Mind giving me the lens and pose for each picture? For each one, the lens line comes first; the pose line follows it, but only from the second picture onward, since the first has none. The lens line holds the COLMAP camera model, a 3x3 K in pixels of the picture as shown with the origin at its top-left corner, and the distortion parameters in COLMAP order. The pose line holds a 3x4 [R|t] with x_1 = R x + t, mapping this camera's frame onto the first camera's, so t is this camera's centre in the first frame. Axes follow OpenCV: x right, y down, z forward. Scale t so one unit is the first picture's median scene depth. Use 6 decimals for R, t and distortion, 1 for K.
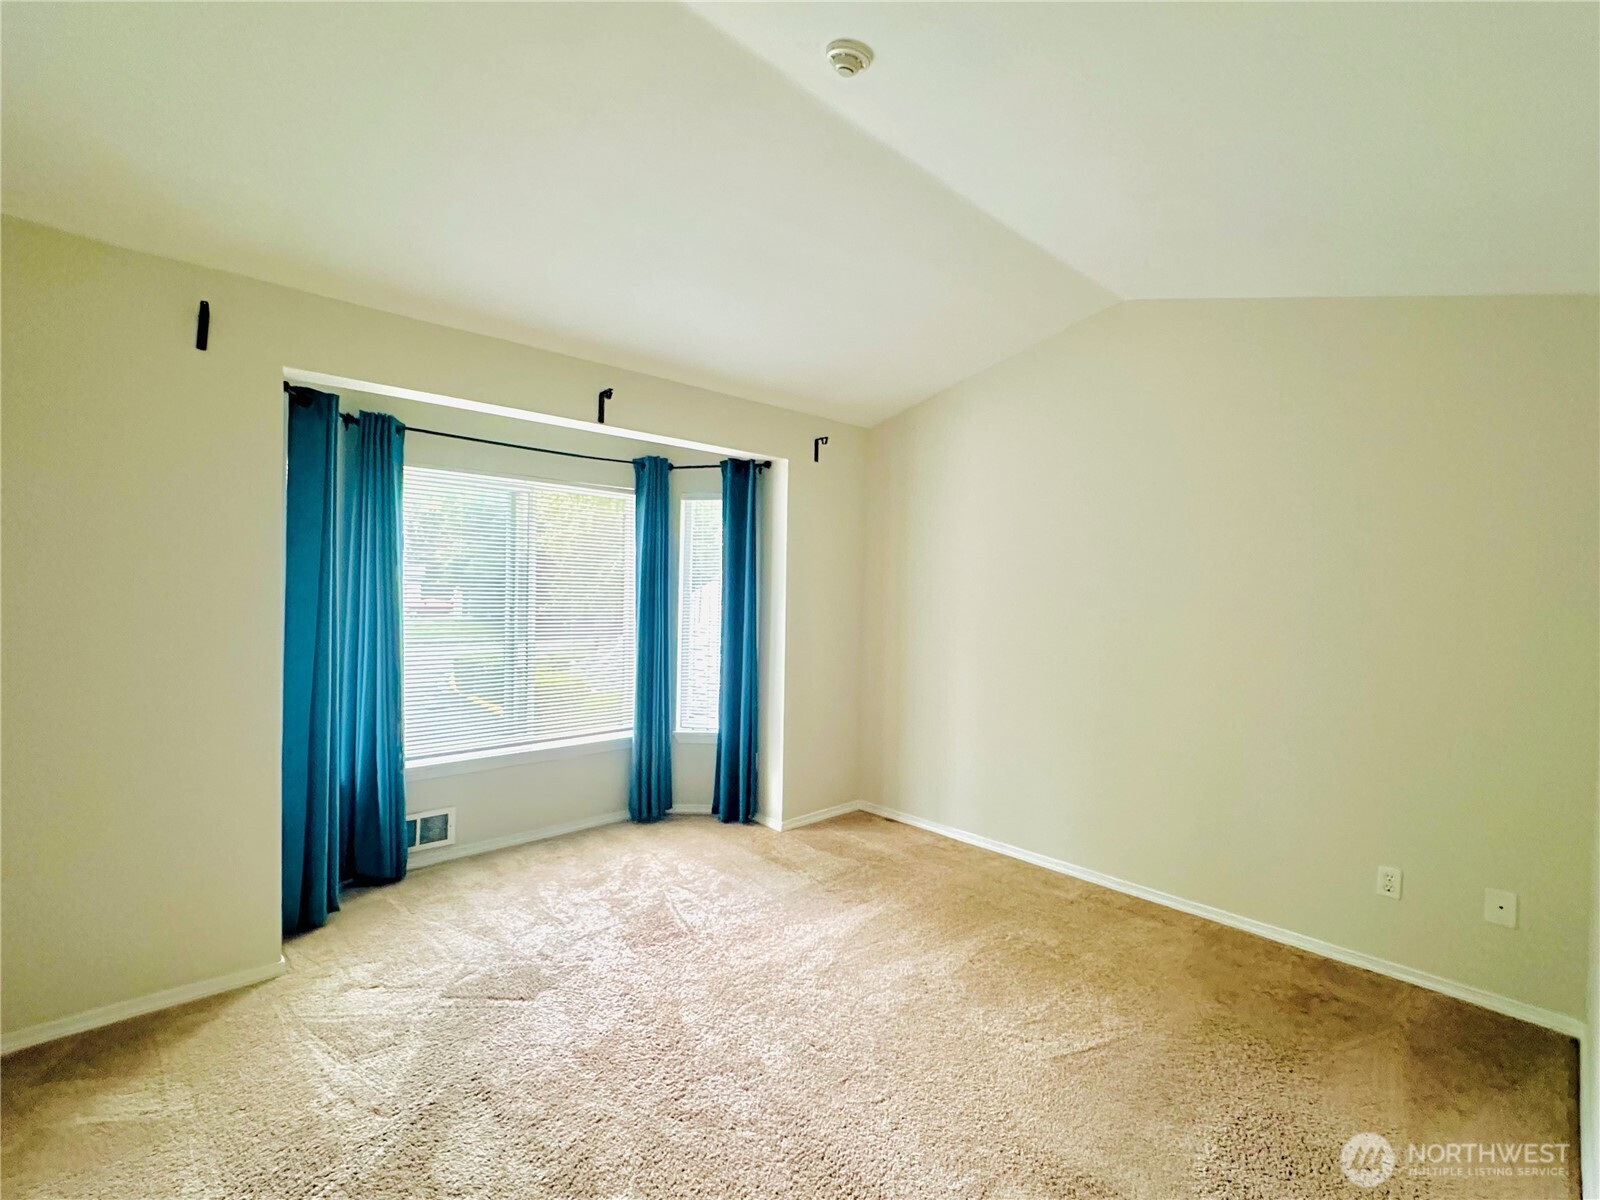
lens RADIAL K [[728.9, 0, 800.0], [0, 728.9, 600.0], [0, 0, 1]] dist [0.001358, 0.000778]
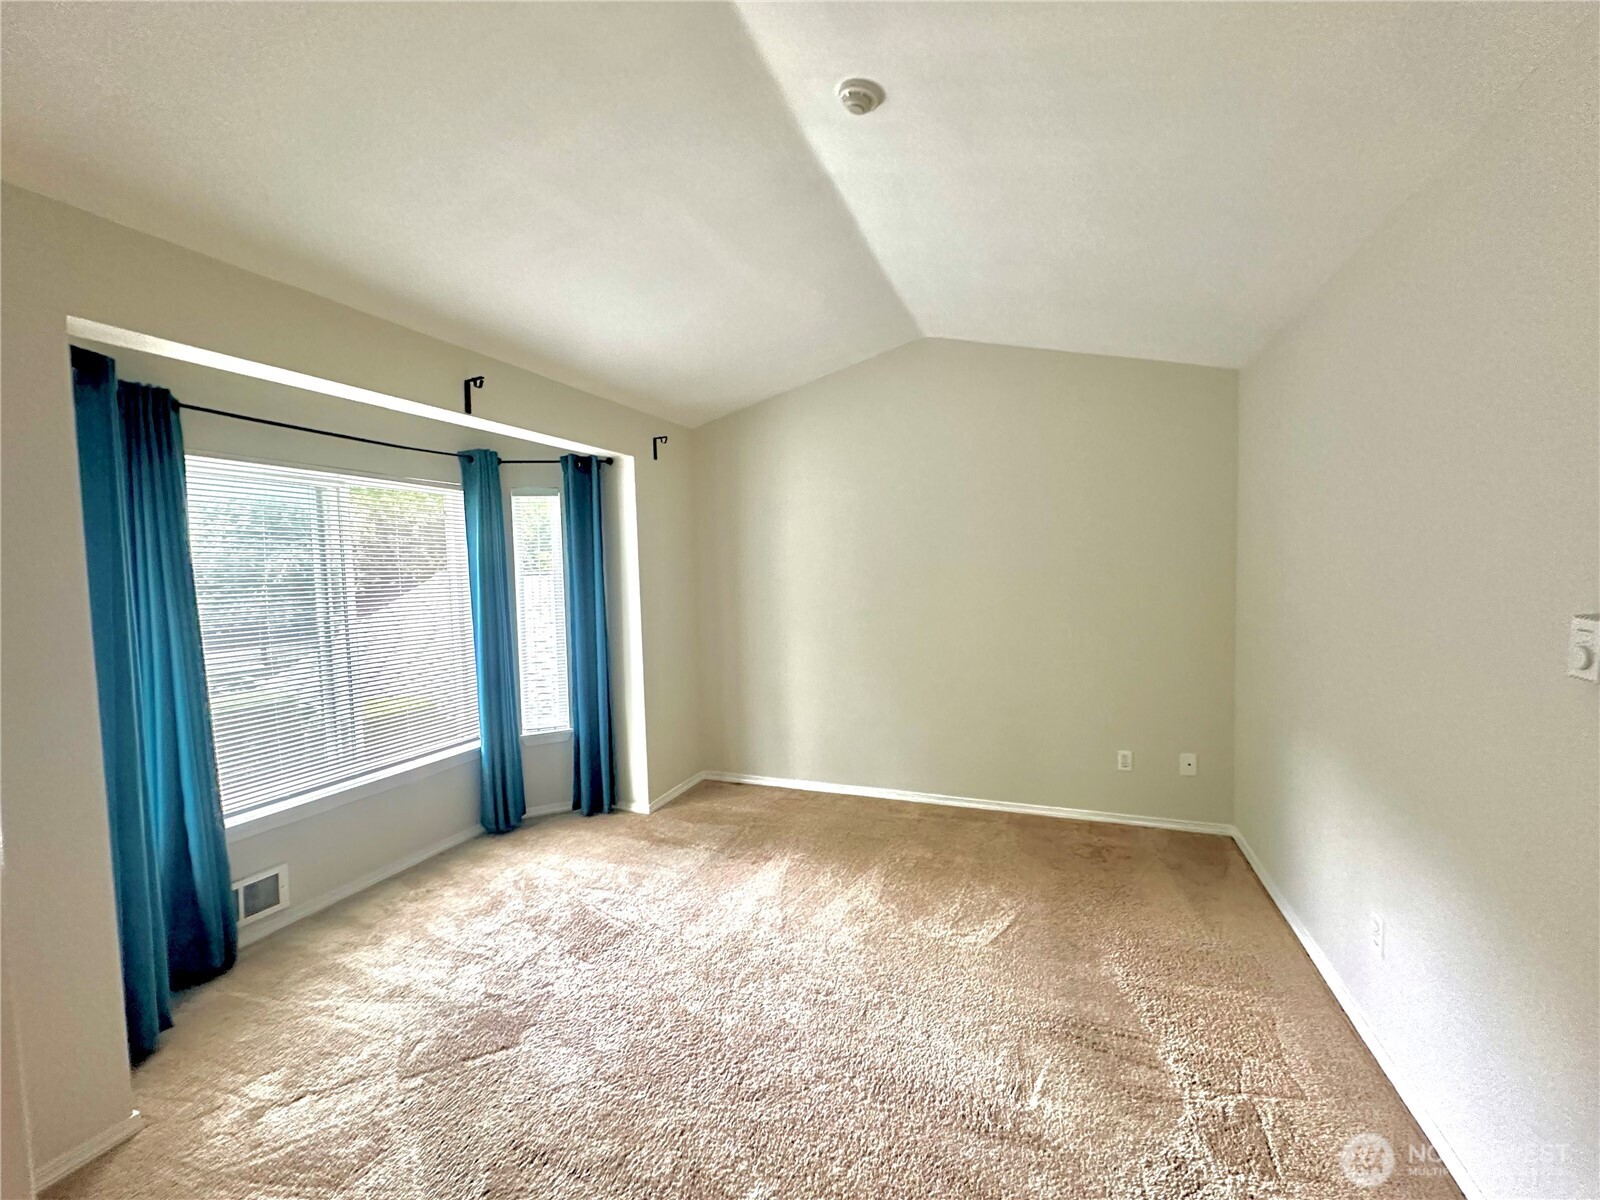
lens RADIAL K [[651.3, 0, 800.0], [0, 651.3, 600.0], [0, 0, 1]] dist [0.000748, -0.000199]
pose [[0.903413, -0.065814, 0.423690, -0.258681], [0.053155, 0.997718, 0.041641, -0.020967], [-0.425464, -0.015097, 0.904849, 0.079871]]
